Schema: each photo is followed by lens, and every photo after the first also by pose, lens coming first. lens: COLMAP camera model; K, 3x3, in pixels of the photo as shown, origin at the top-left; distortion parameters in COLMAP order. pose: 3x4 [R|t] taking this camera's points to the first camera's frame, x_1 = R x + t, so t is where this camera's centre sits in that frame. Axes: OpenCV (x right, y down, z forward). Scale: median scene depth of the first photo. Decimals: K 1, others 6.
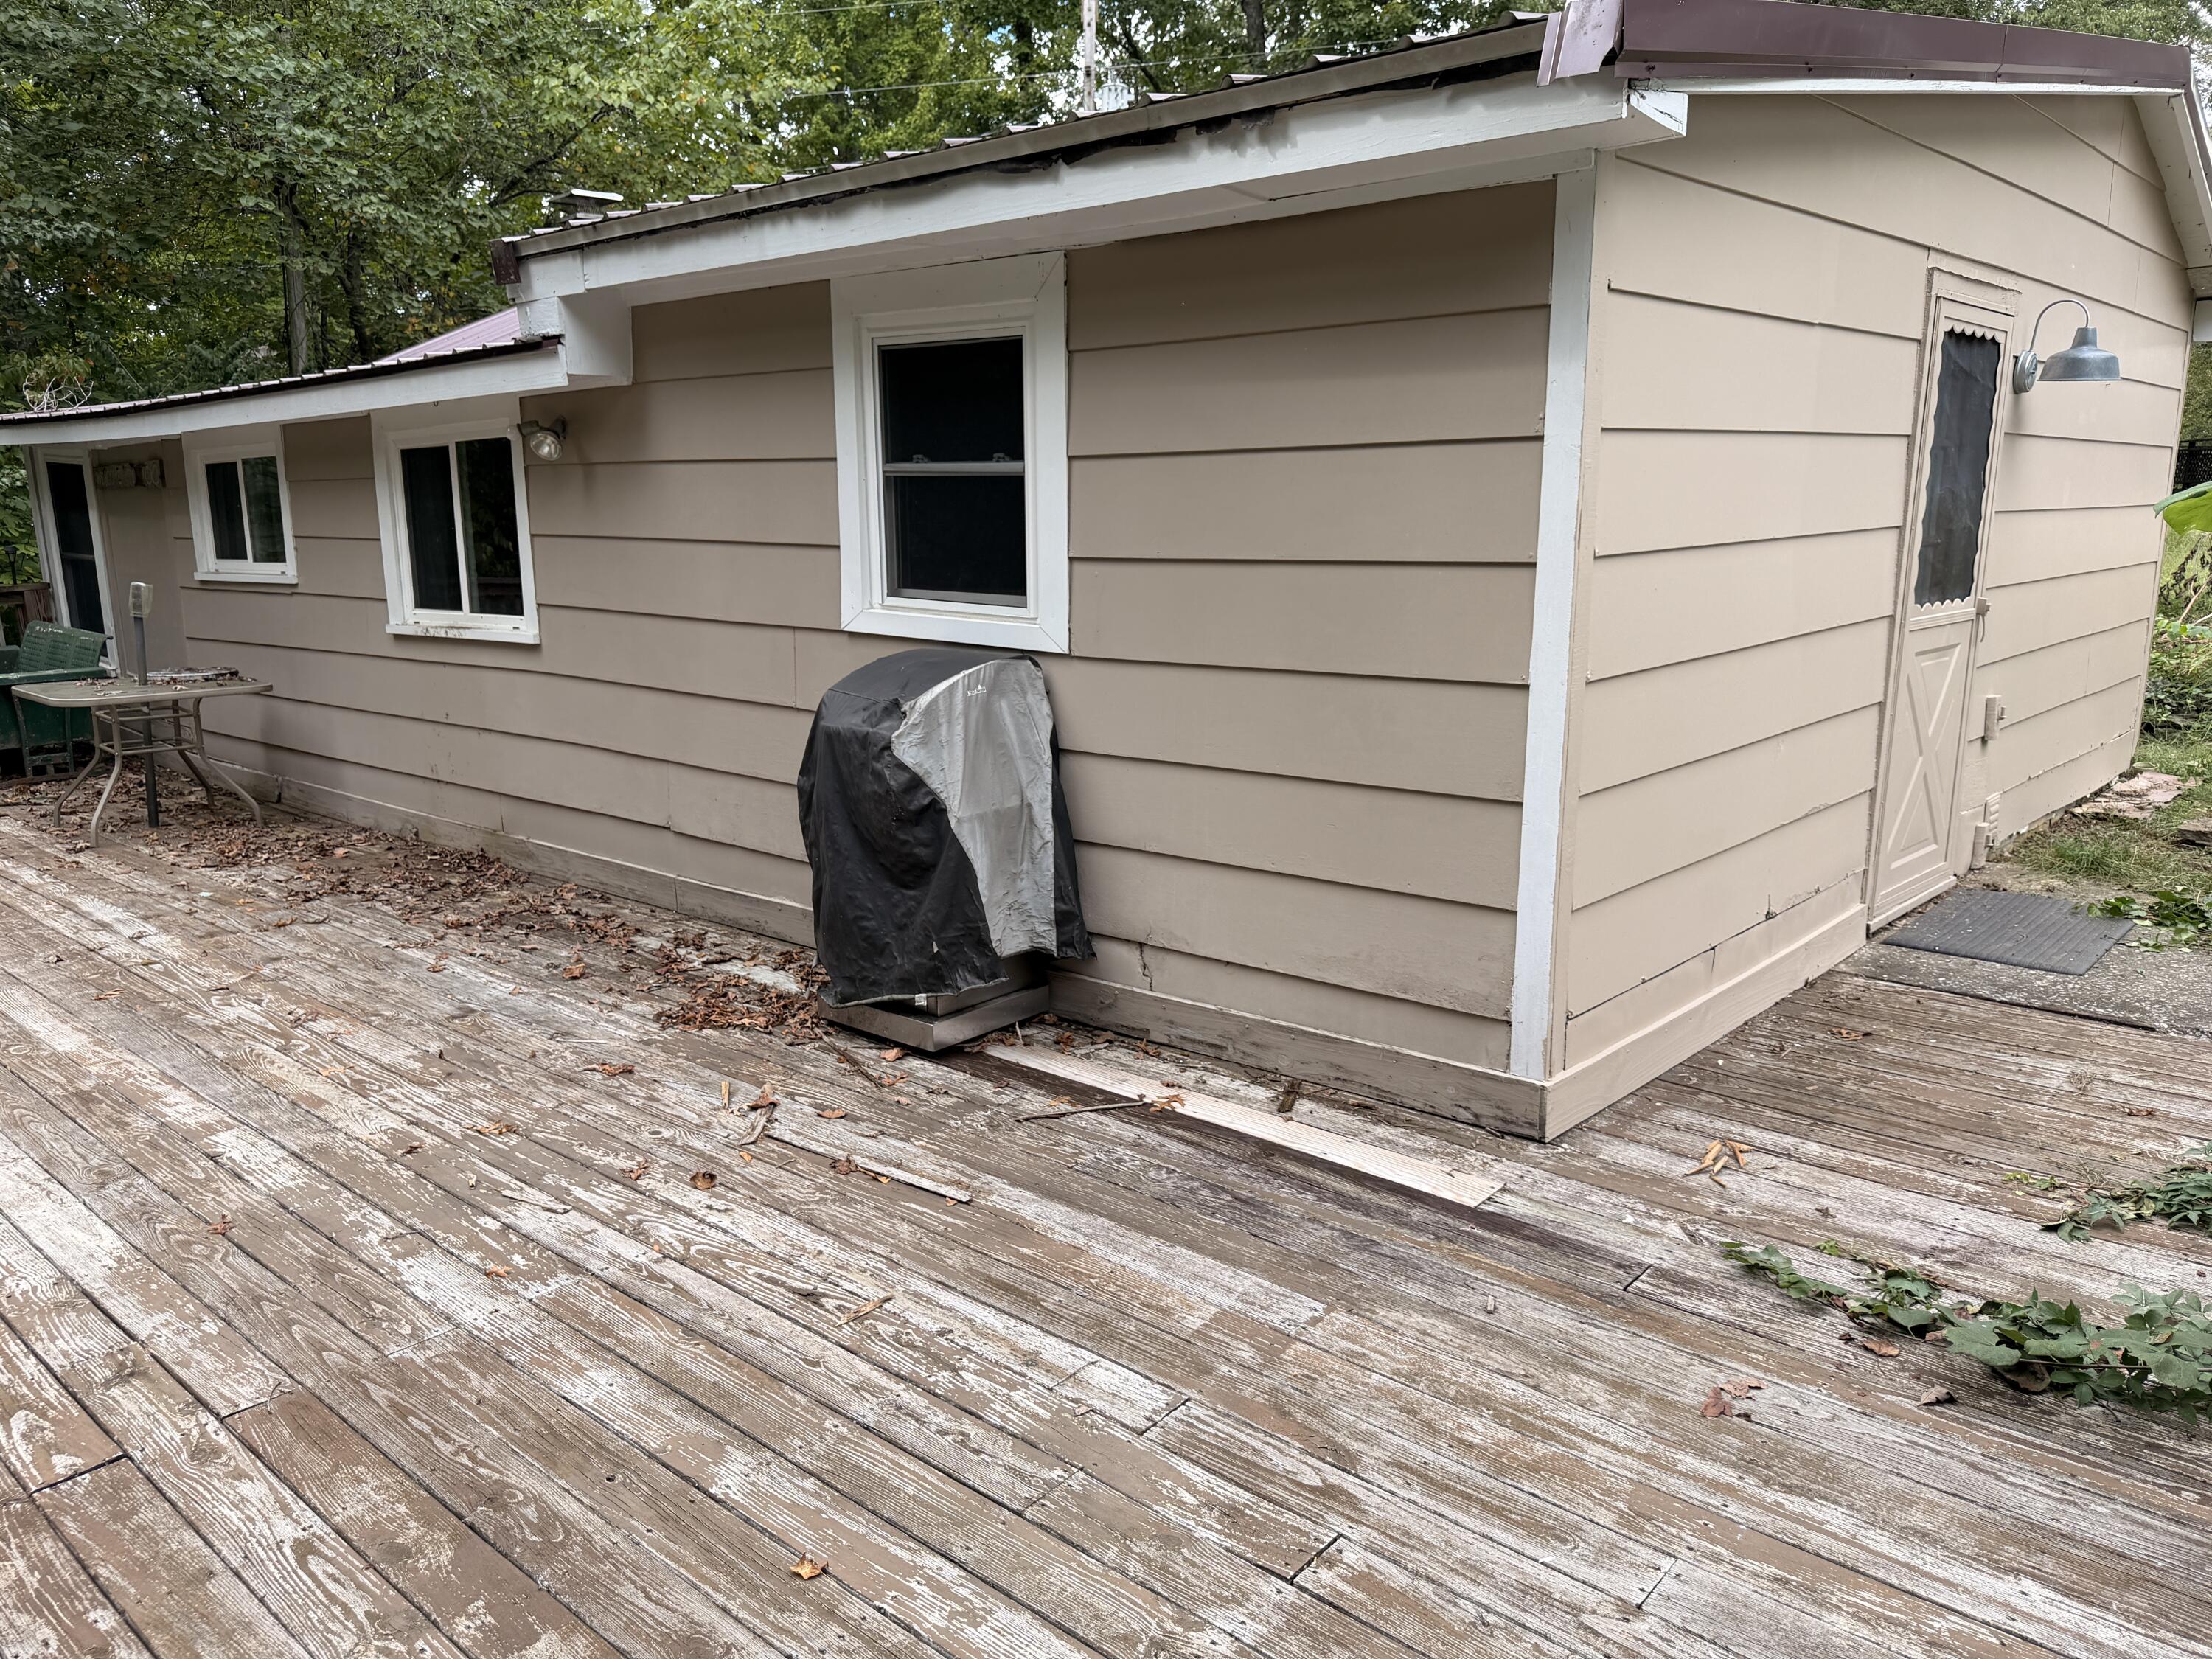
lens RADIAL K [[1553.2, 0, 1106.0], [0, 1553.2, 829.5], [0, 0, 1]] dist [0.157231, -0.271926]
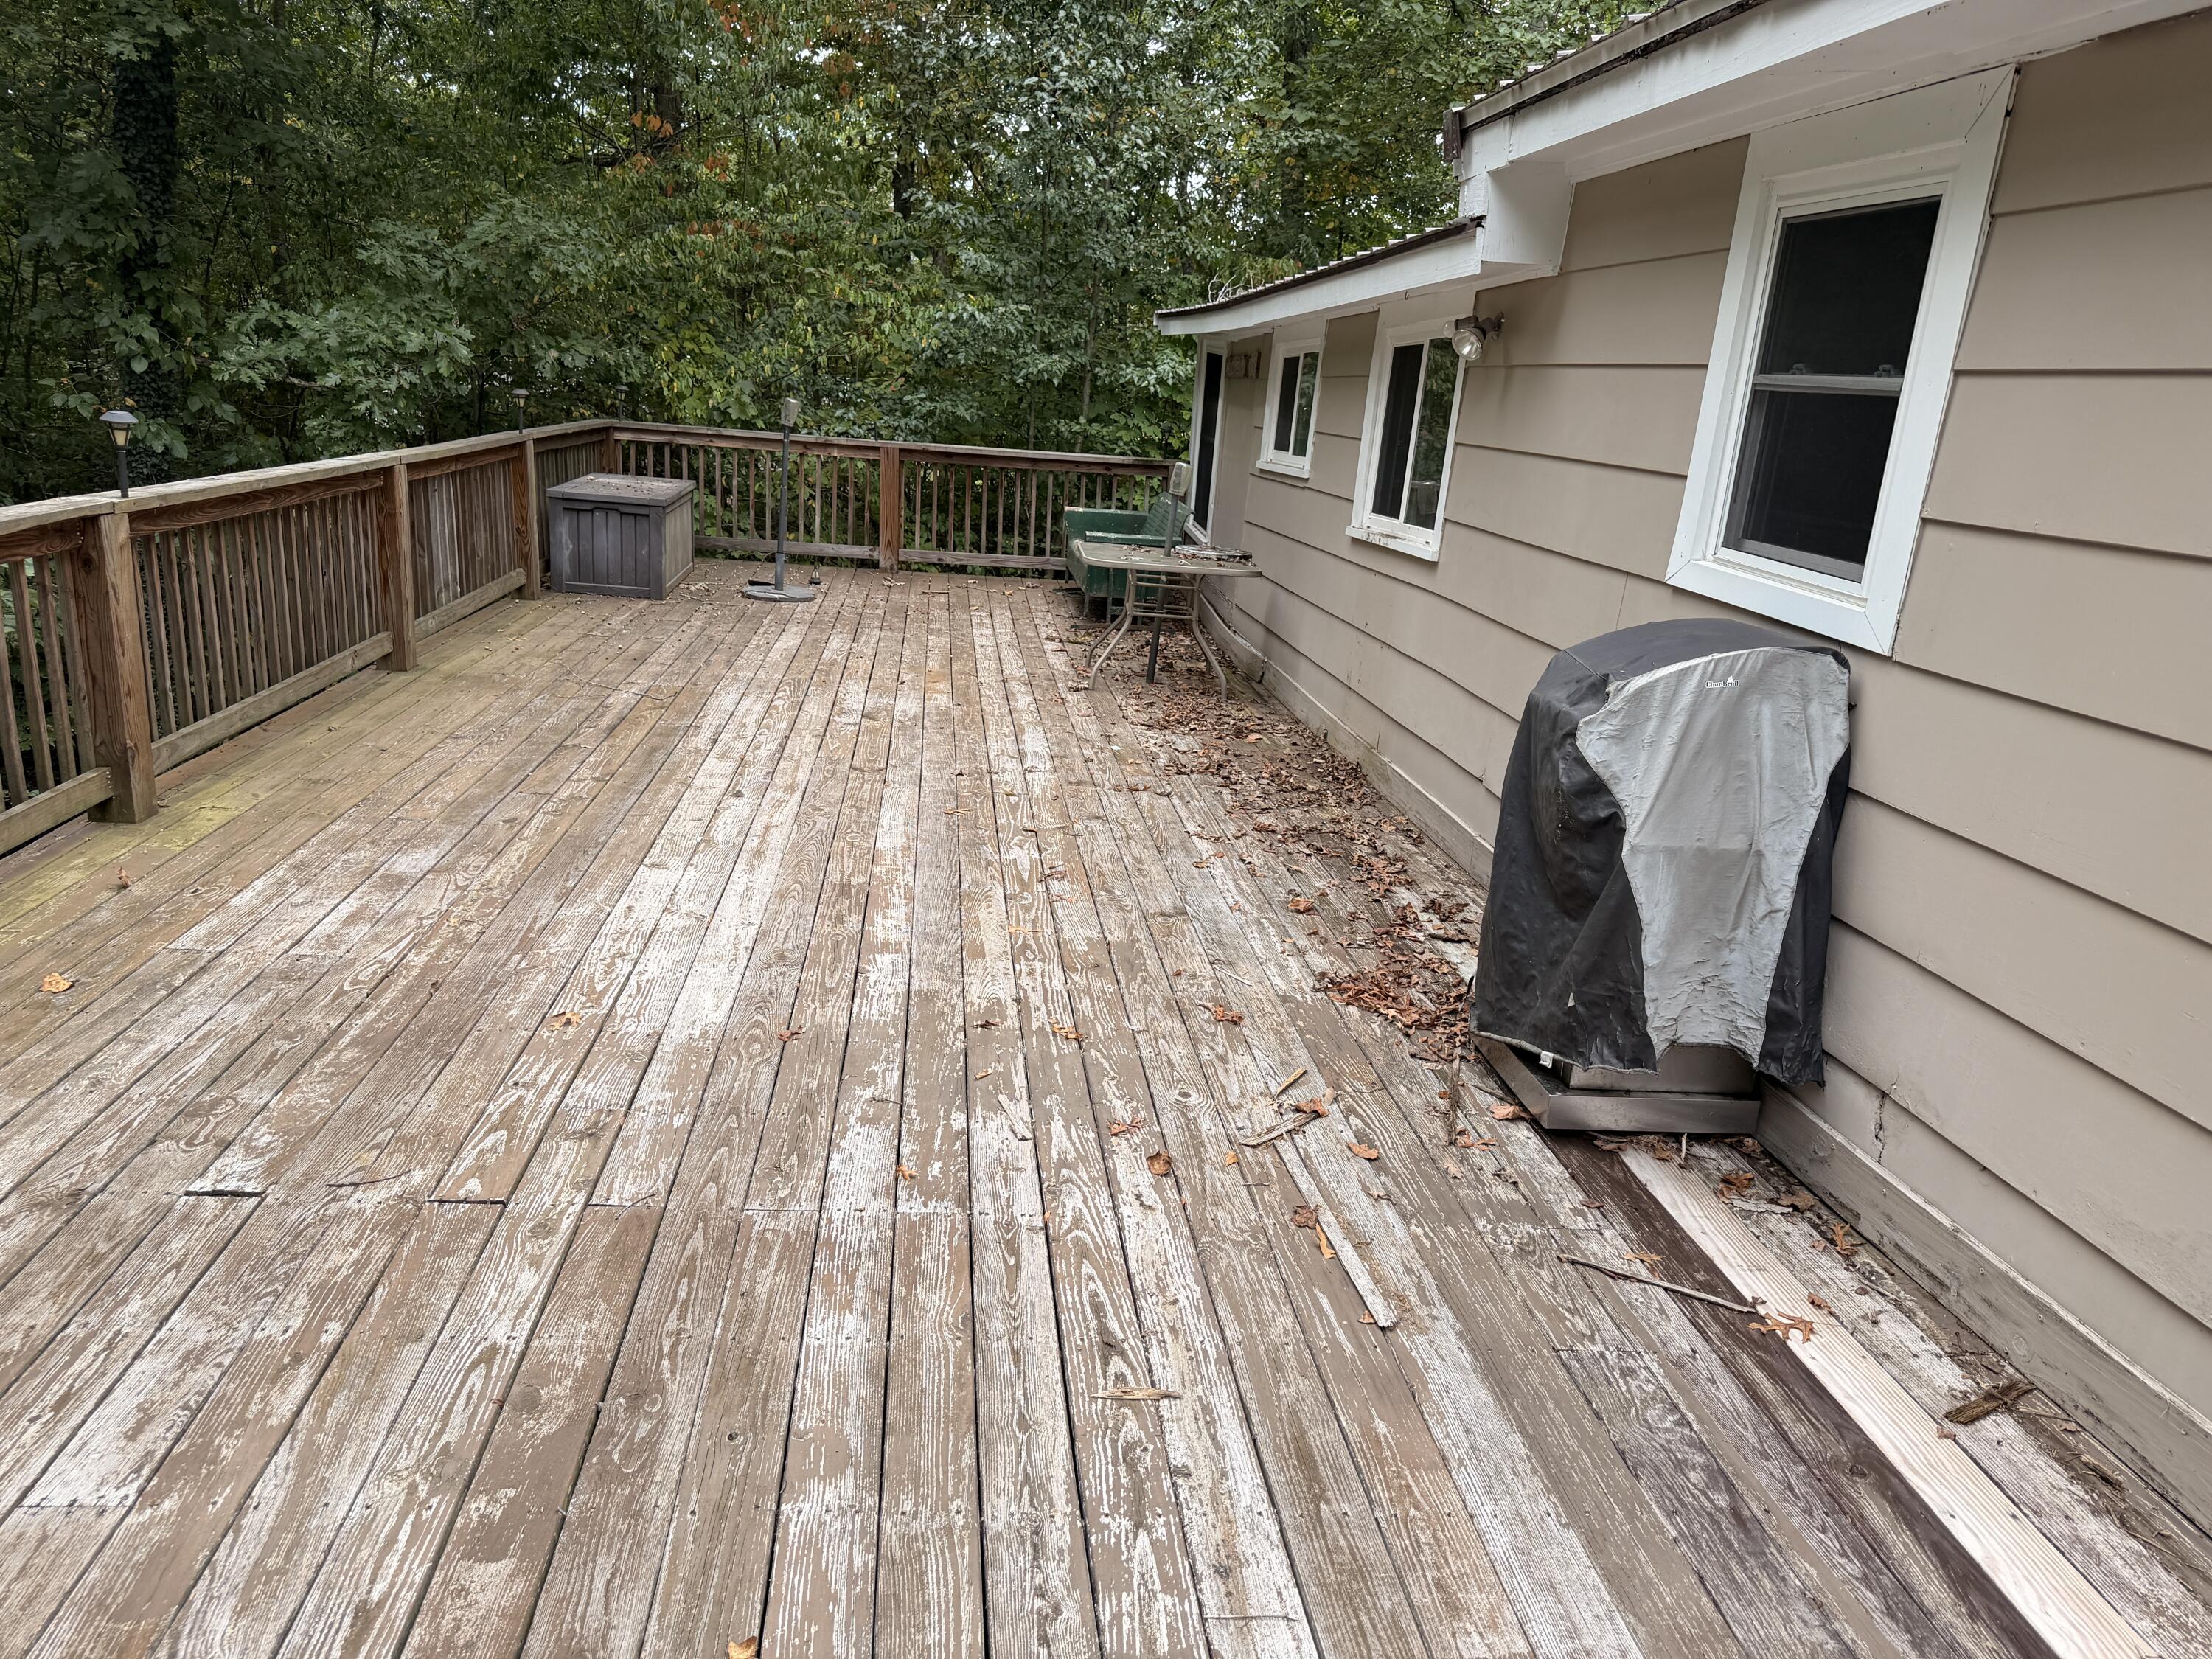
lens RADIAL K [[1553.2, 0, 1106.0], [0, 1553.2, 829.5], [0, 0, 1]] dist [0.157231, -0.271926]
pose [[0.723157, 0.244180, -0.646080, 0.199736], [-0.216599, 0.968410, 0.123561, -0.050916], [0.655842, 0.050586, 0.753202, 0.250142]]
